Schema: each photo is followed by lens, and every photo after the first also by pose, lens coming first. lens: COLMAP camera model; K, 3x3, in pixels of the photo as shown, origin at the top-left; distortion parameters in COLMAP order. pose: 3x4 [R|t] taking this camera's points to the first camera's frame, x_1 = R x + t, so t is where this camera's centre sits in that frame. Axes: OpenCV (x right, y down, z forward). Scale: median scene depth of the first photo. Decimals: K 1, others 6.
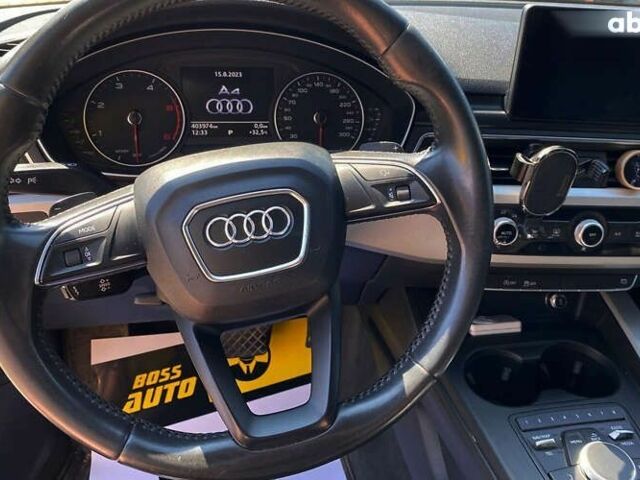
lens RADIAL K [[532.7, 0, 320.0], [0, 532.7, 193.3], [0, 0, 1]] dist [0.008046, -0.043044]
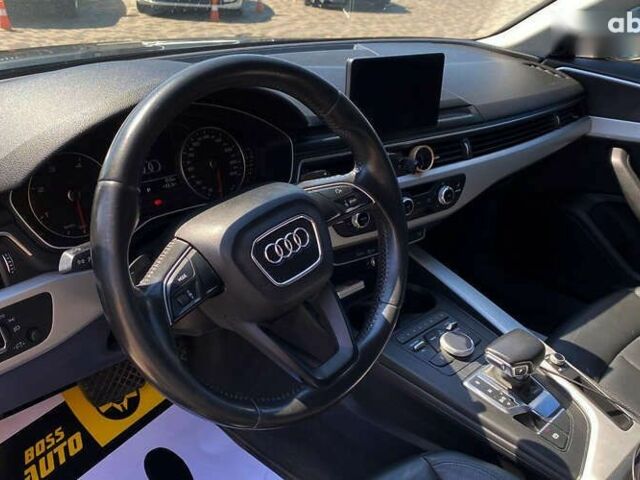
lens RADIAL K [[475.7, 0, 320.0], [0, 475.7, 240.0], [0, 0, 1]] dist [-0.000155, -0.003101]
pose [[0.874283, -0.252788, 0.414401, -0.285163], [0.227033, 0.967517, 0.111209, -0.036644], [-0.429052, -0.003146, 0.903274, -0.105111]]
